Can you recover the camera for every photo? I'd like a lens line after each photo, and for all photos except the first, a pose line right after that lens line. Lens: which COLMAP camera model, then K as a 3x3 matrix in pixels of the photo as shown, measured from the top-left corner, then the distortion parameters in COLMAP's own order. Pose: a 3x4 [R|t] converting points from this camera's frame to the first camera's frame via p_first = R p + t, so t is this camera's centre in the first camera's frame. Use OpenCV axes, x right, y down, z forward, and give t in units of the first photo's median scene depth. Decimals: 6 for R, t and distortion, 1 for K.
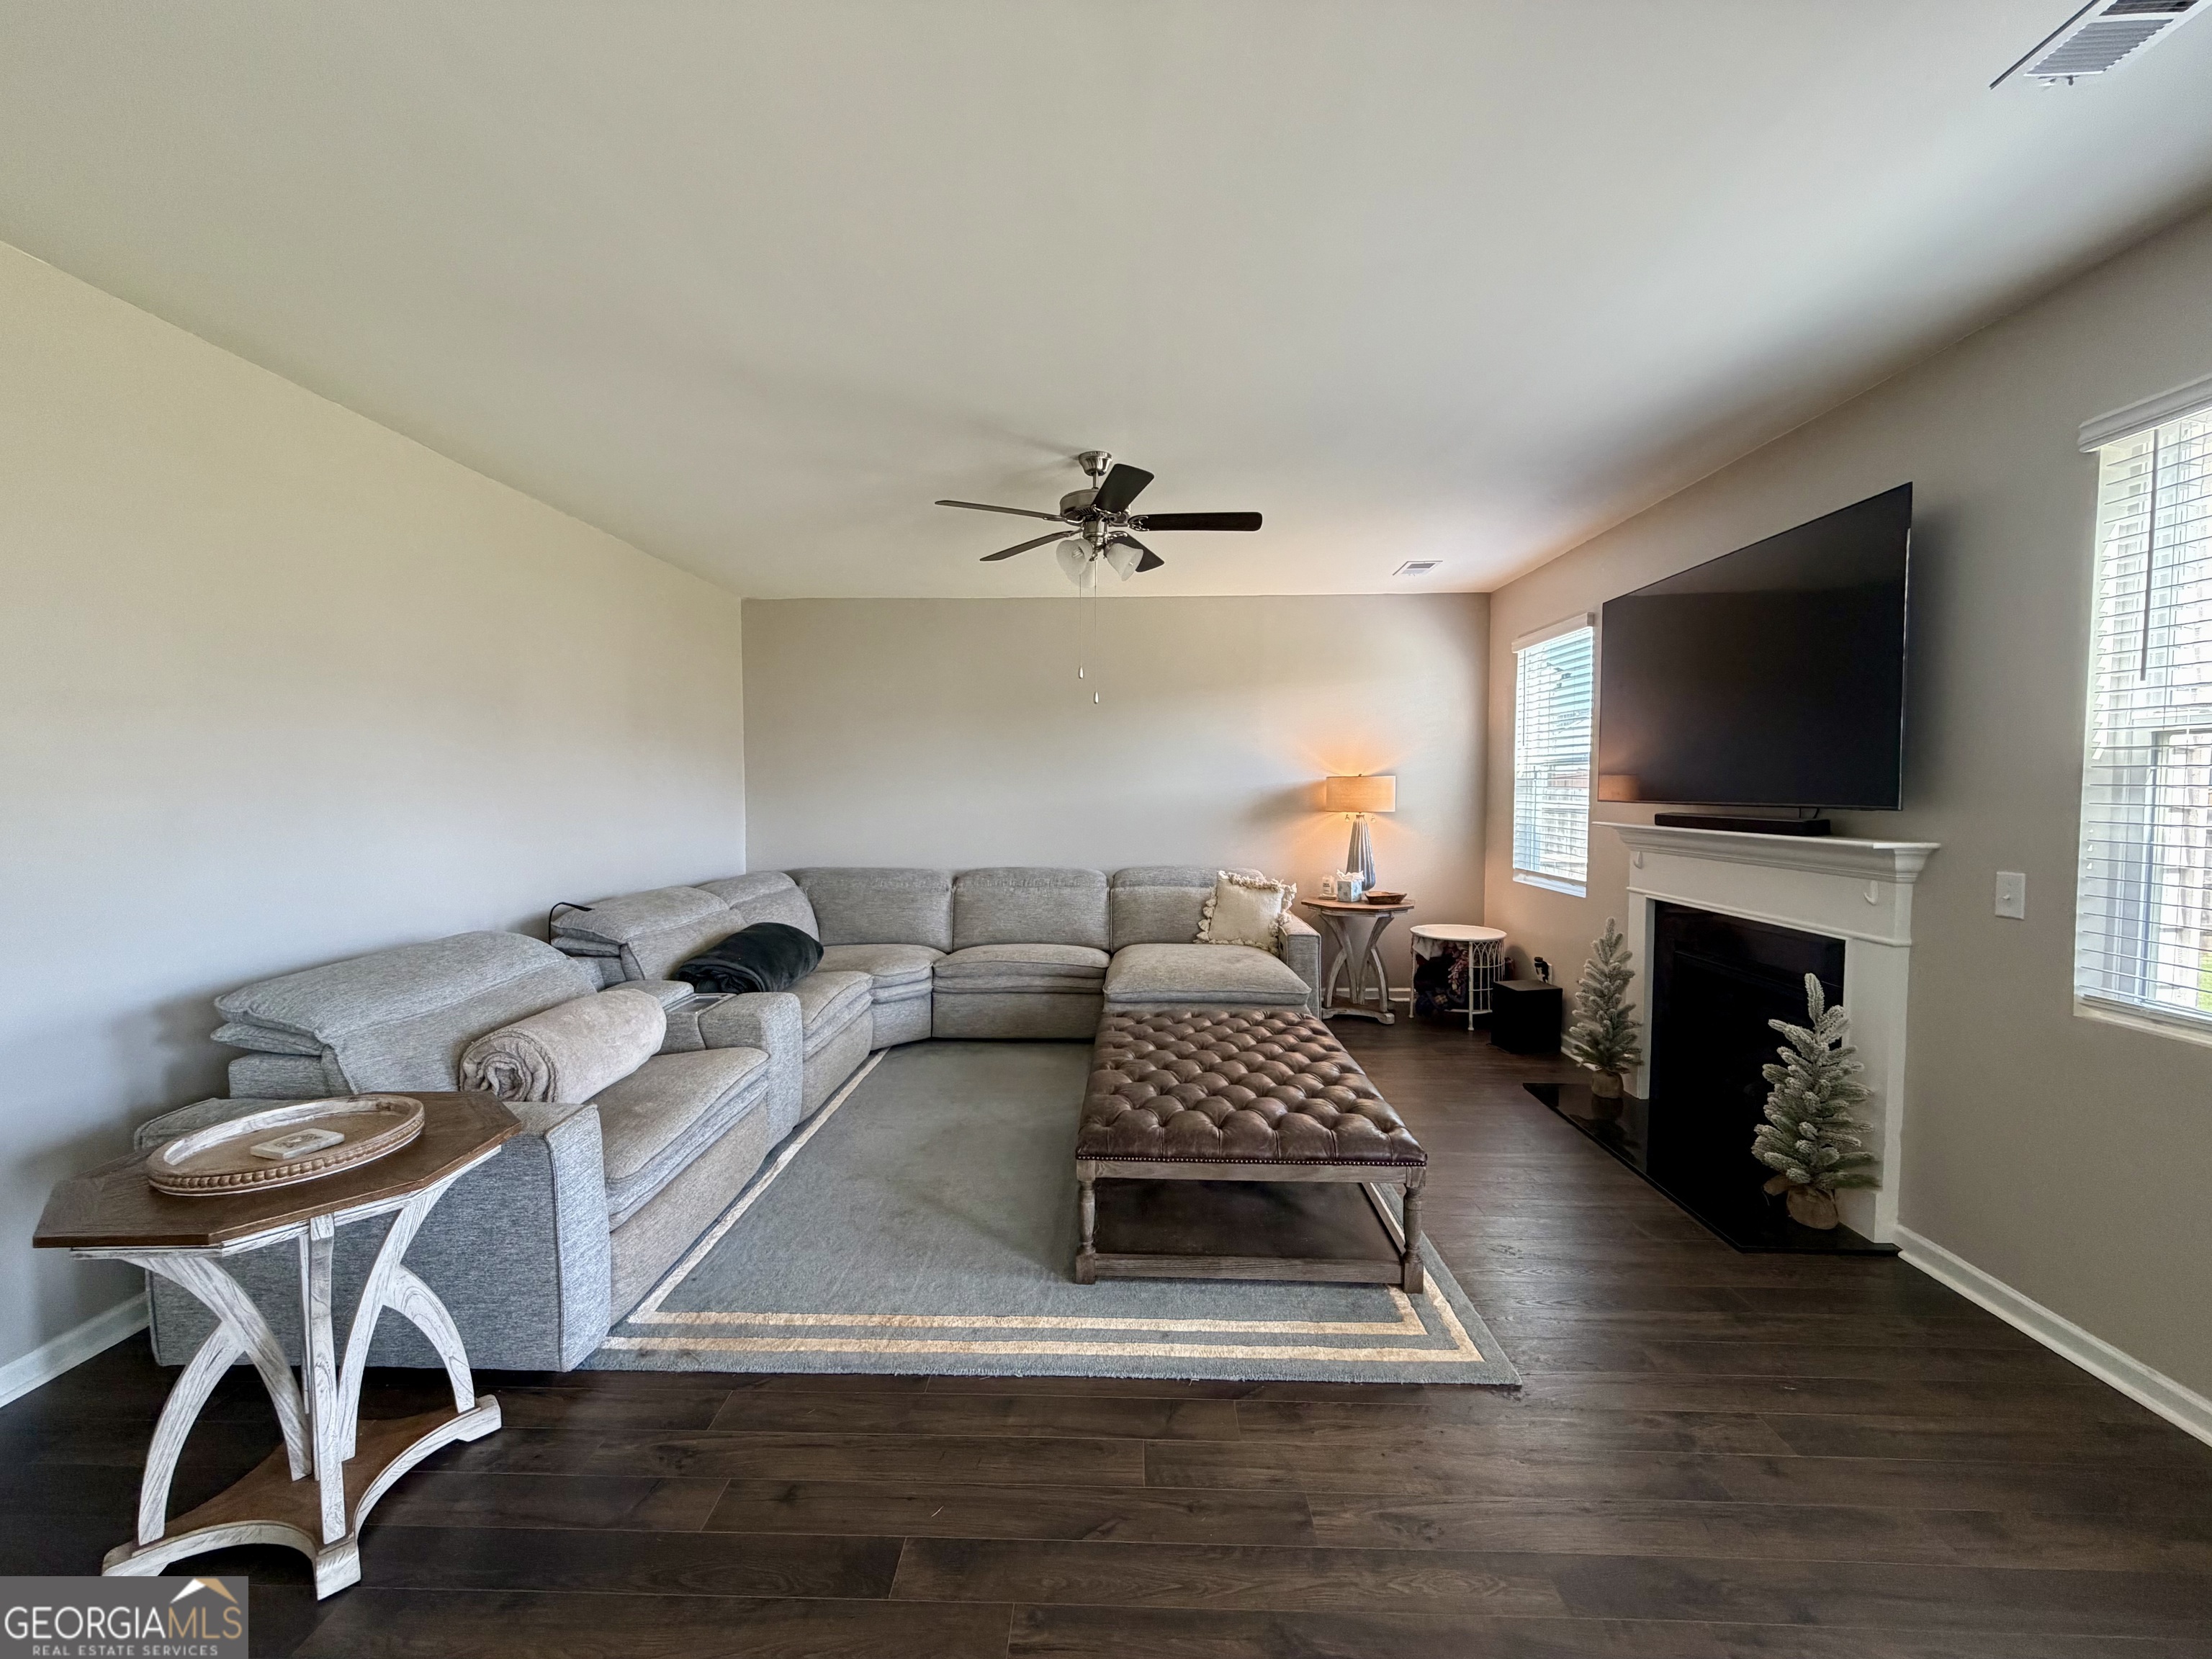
lens RADIAL K [[883.2, 0, 1098.3], [0, 883.2, 829.7], [0, 0, 1]] dist [0.001169, 0.000008]
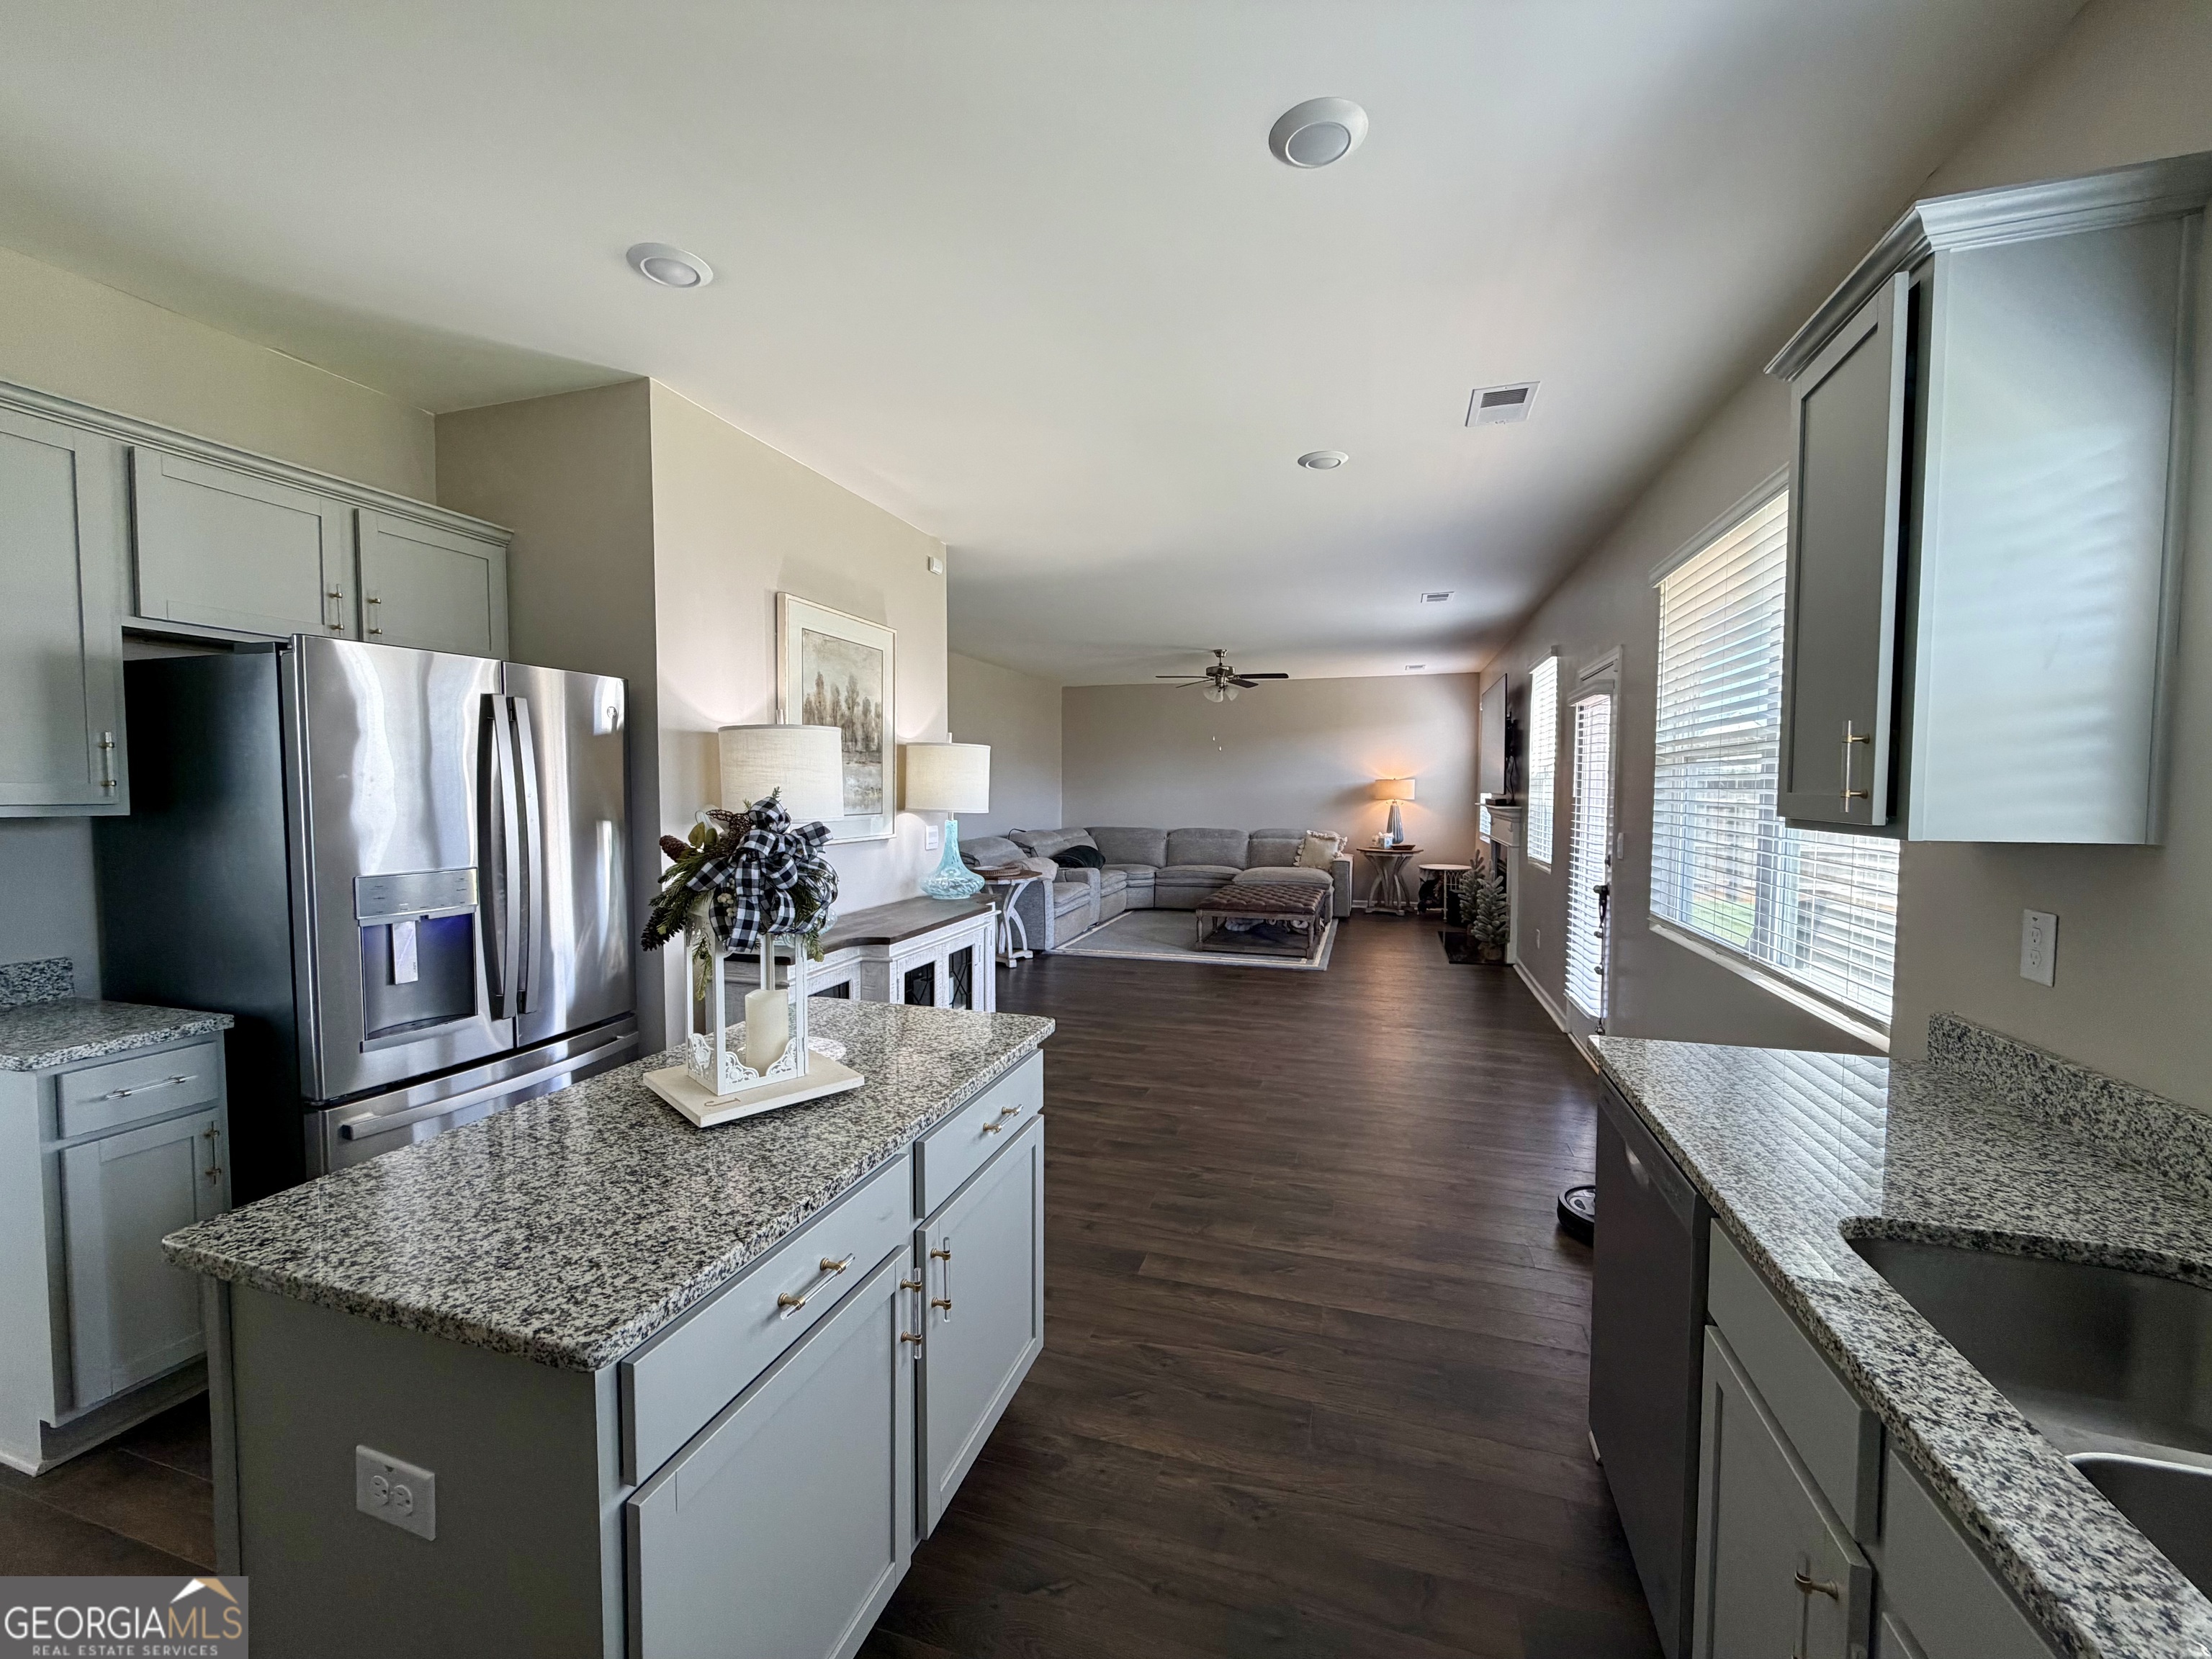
lens RADIAL K [[883.2, 0, 1098.1], [0, 883.2, 827.7], [0, 0, 1]] dist [0.001169, 0.000008]
pose [[0.963355, 0.014780, -0.267823, 0.344684], [-0.014338, 0.999891, 0.003607, 0.067325], [0.267847, 0.000365, 0.963461, -1.499348]]
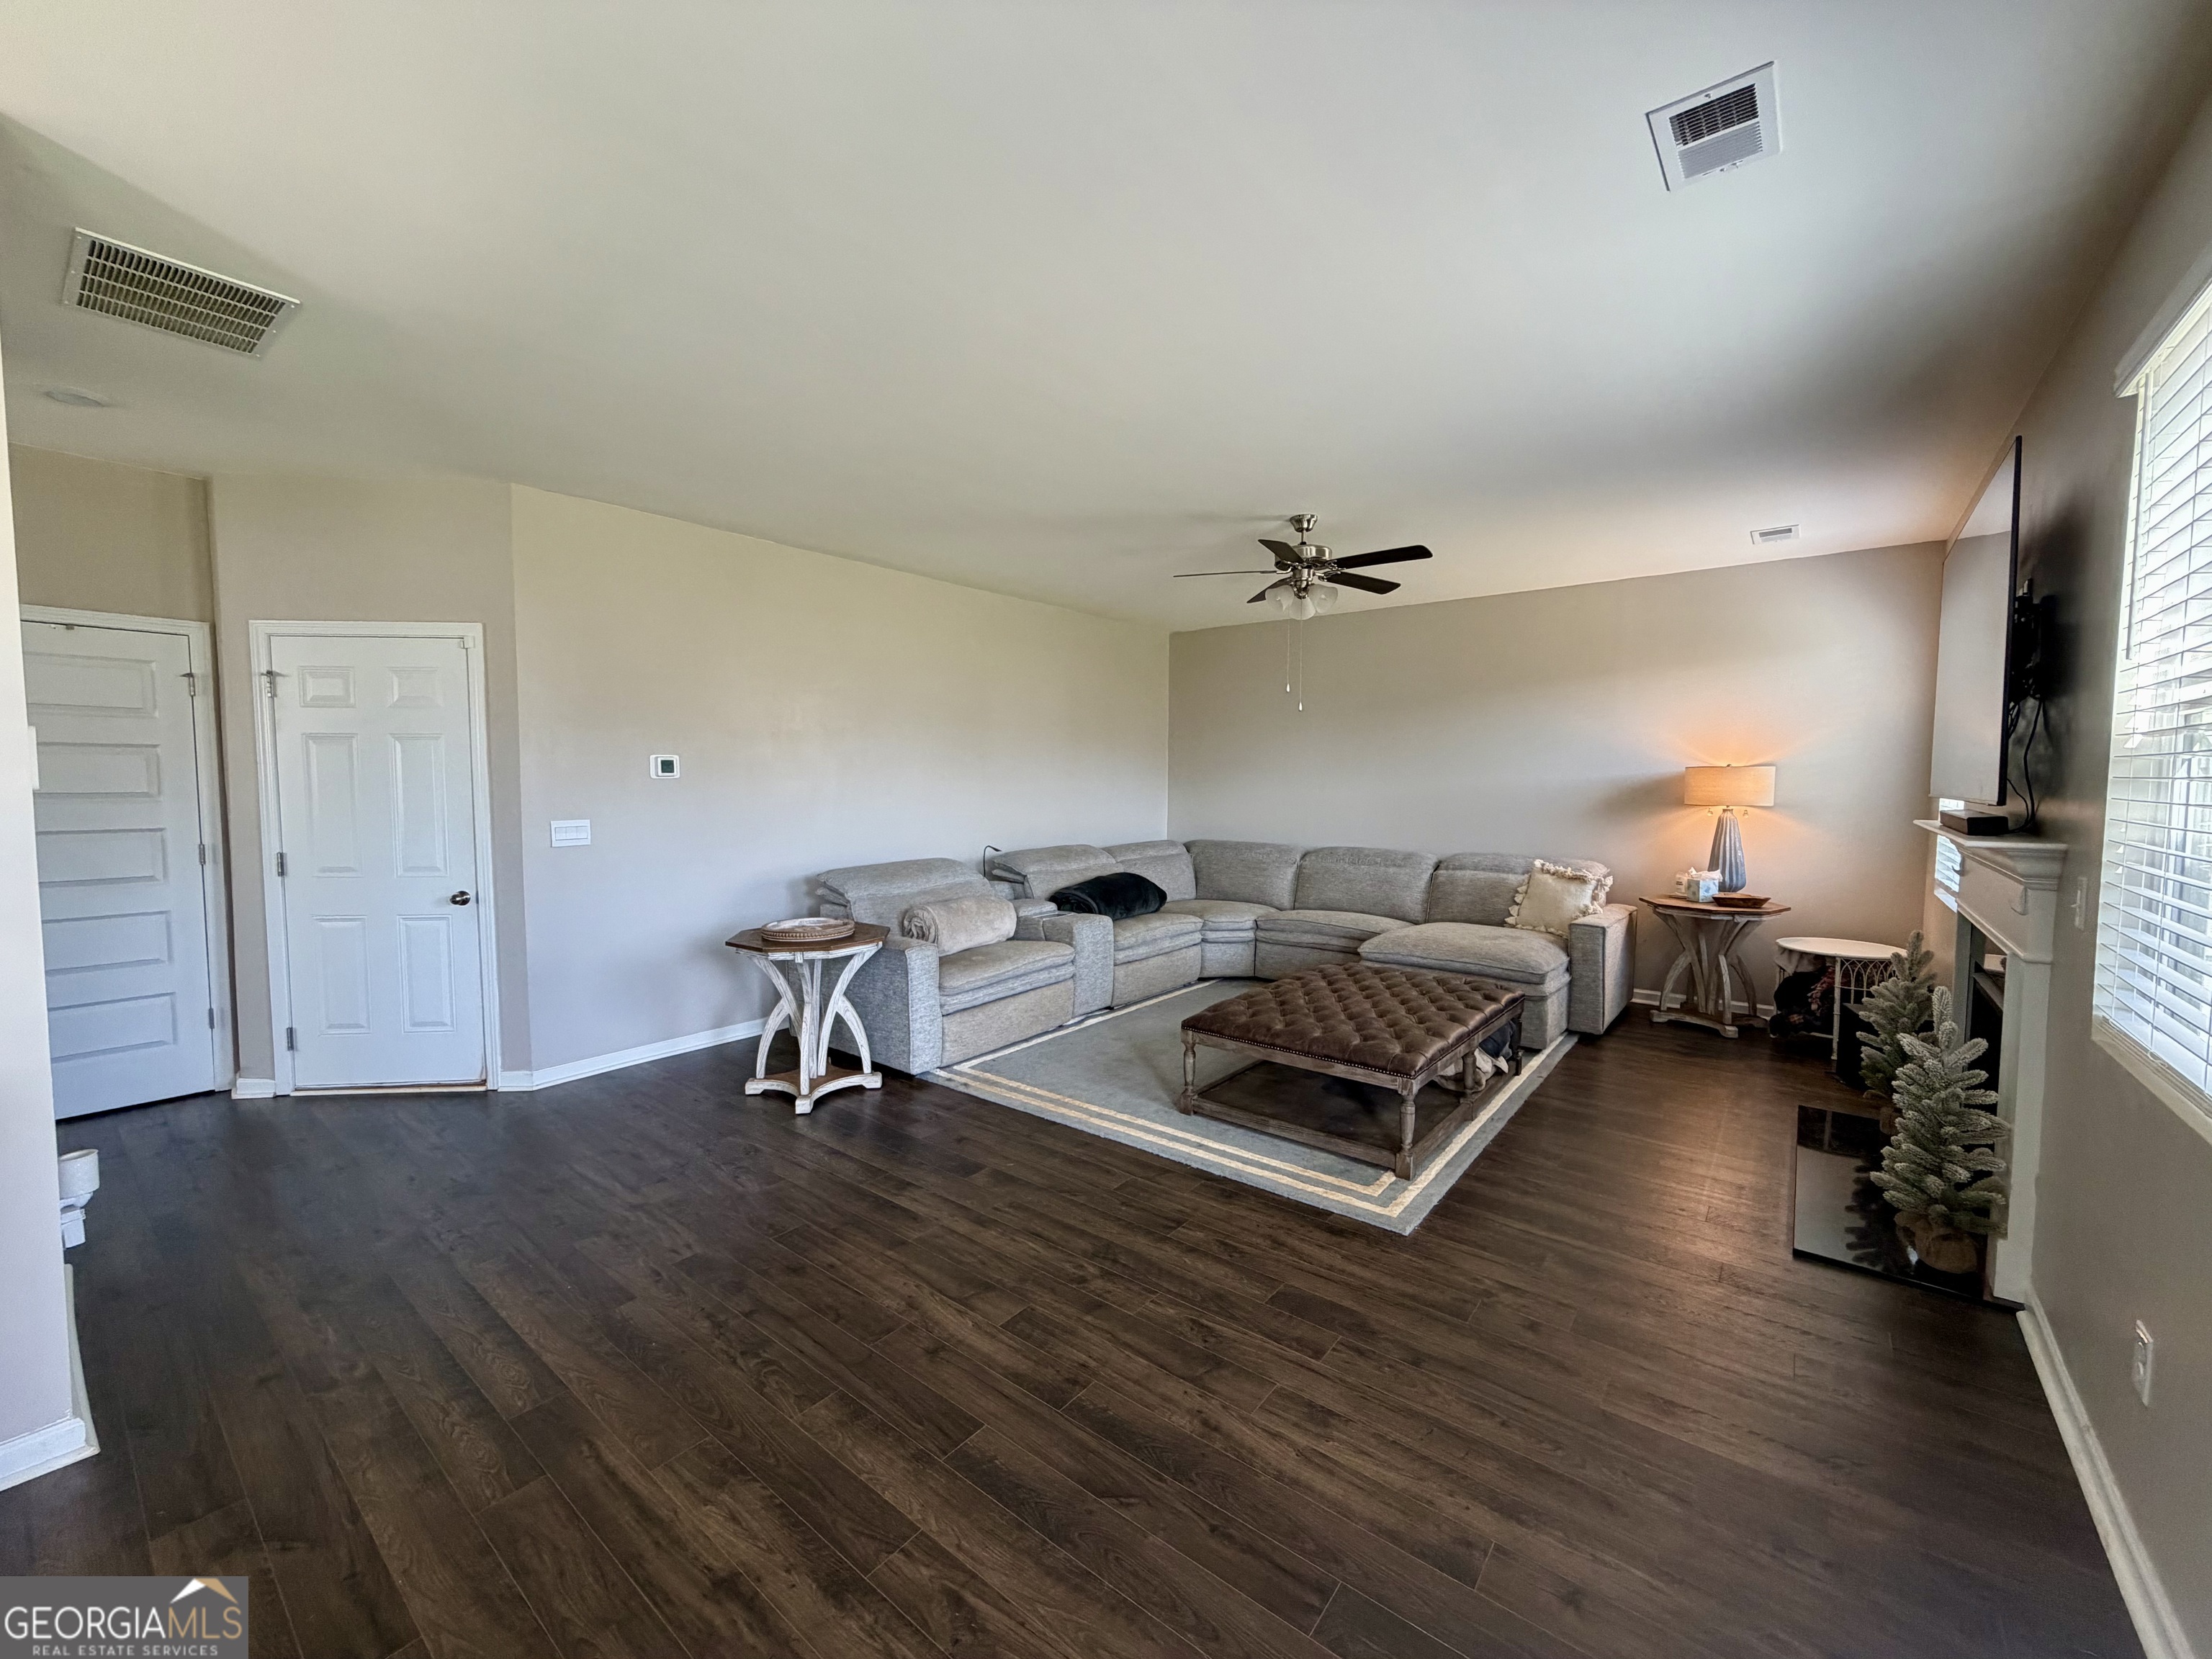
lens RADIAL K [[883.2, 0, 1097.5], [0, 883.2, 828.3], [0, 0, 1]] dist [0.001169, 0.000008]
pose [[0.800407, 0.038574, -0.598214, 0.558942], [-0.032780, 0.999251, 0.020574, 0.009683], [0.598560, 0.003142, 0.801072, -0.205785]]
